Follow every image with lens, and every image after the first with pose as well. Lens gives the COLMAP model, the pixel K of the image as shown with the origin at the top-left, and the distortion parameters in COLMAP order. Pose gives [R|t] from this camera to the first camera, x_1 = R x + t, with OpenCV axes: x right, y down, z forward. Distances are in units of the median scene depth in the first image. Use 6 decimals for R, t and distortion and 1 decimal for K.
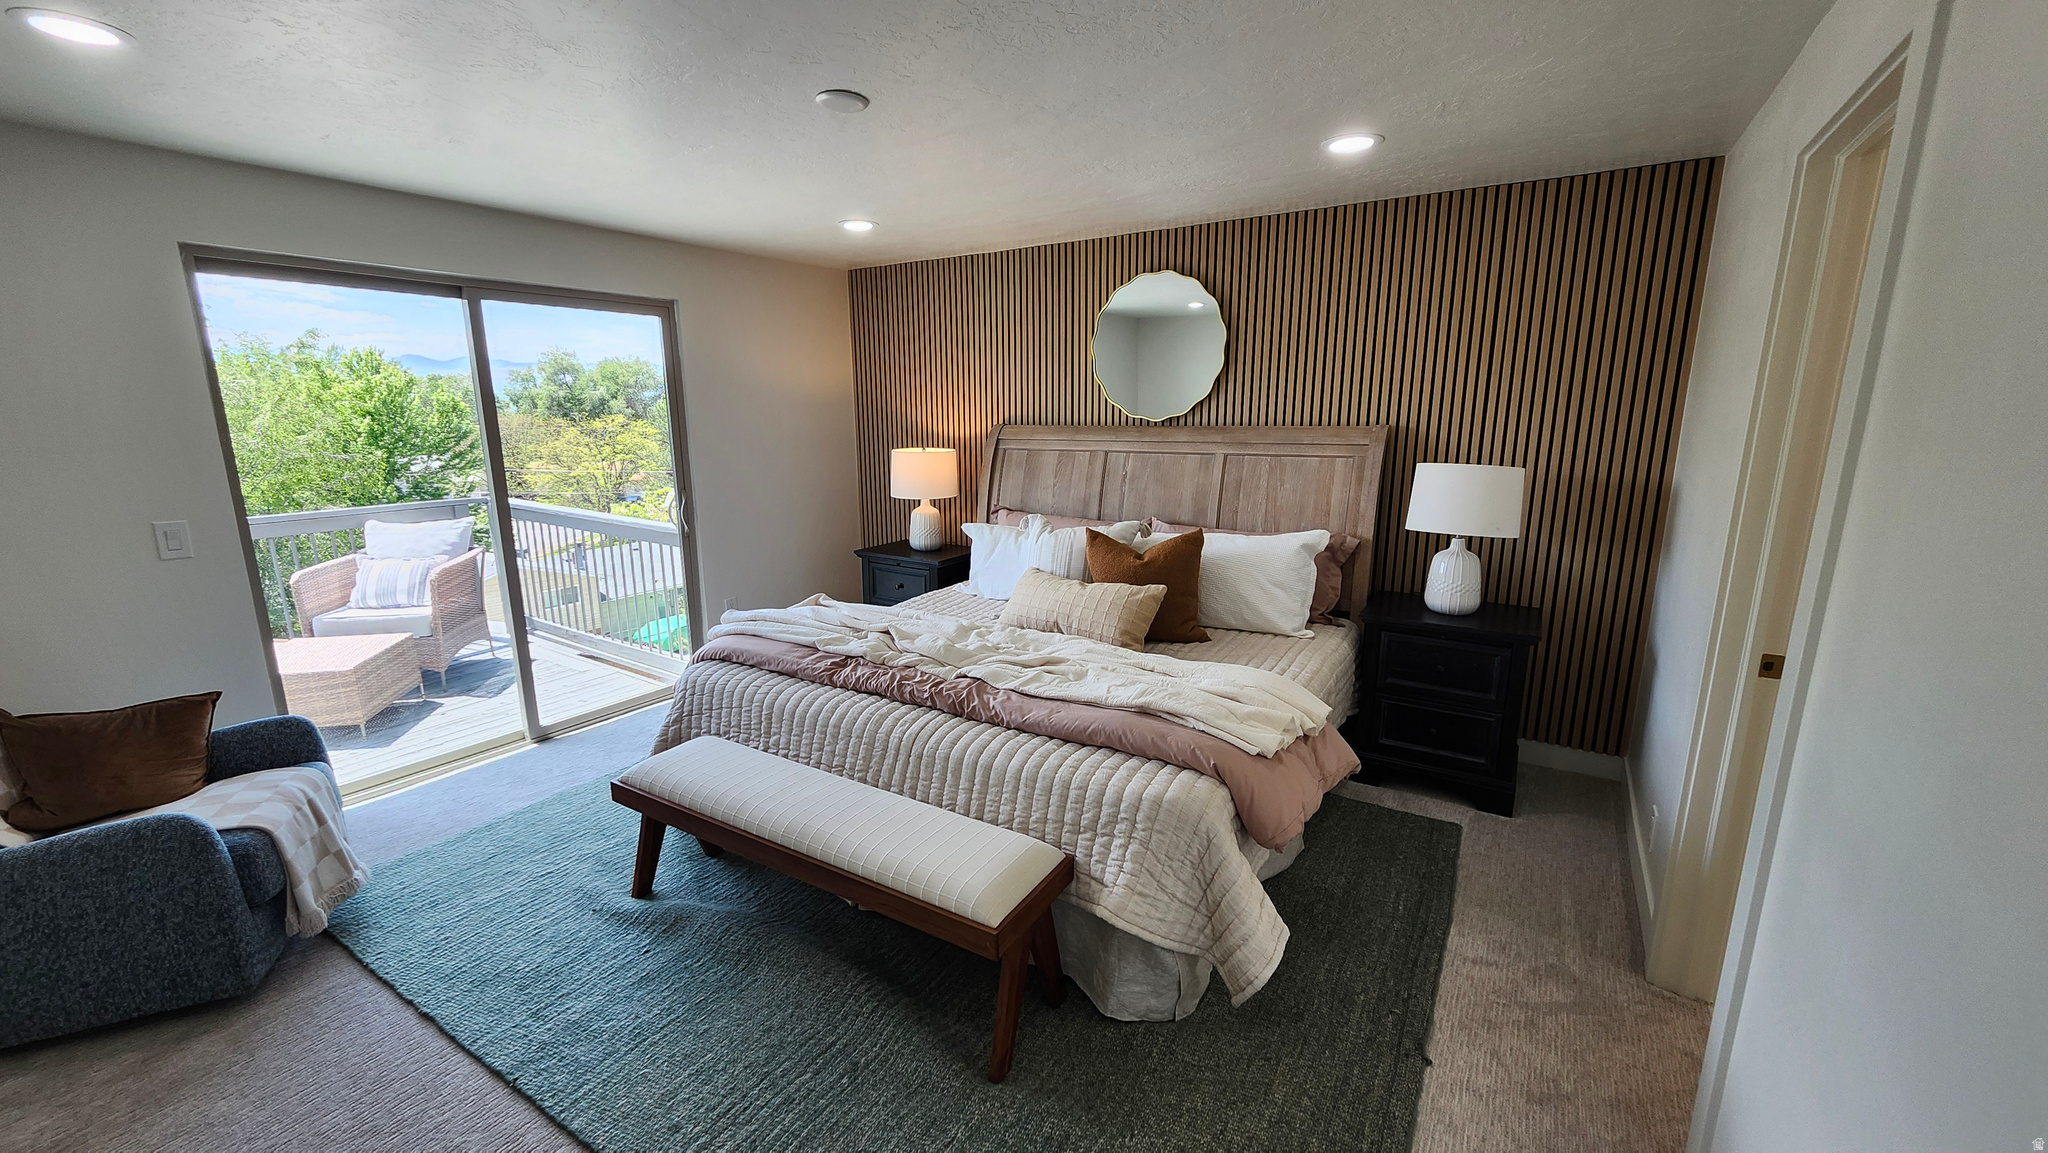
lens RADIAL K [[809.5, 0, 1027.5], [0, 809.5, 574.6], [0, 0, 1]] dist [-0.007667, 0.000797]
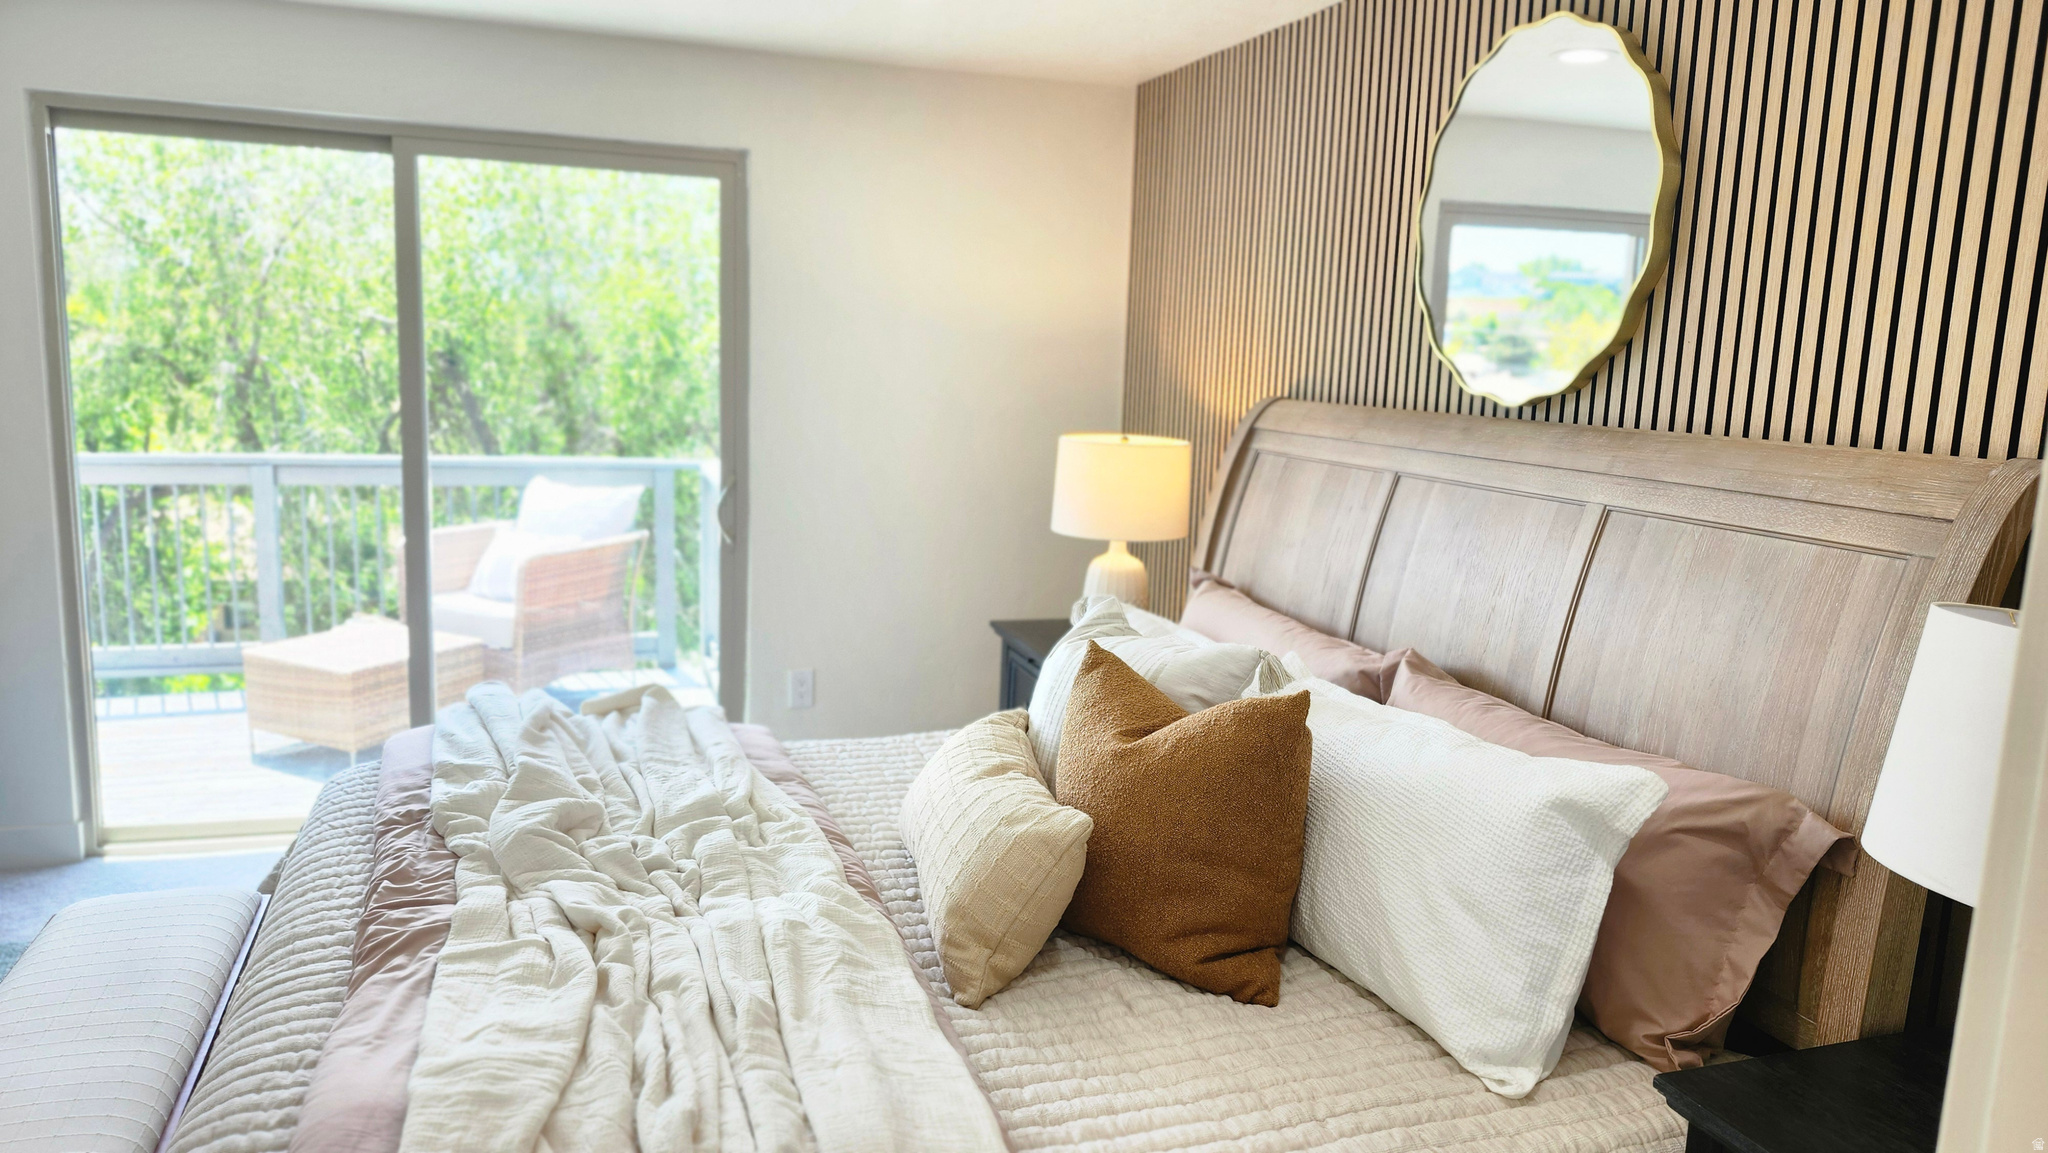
lens RADIAL K [[1439.1, 0, 1023.1], [0, 1439.1, 578.3], [0, 0, 1]] dist [0.033552, -0.032027]
pose [[0.780935, 0.135935, -0.609640, 0.434608], [-0.170403, 0.985373, 0.001432, -0.075491], [0.600918, 0.102766, 0.792677, 0.348254]]
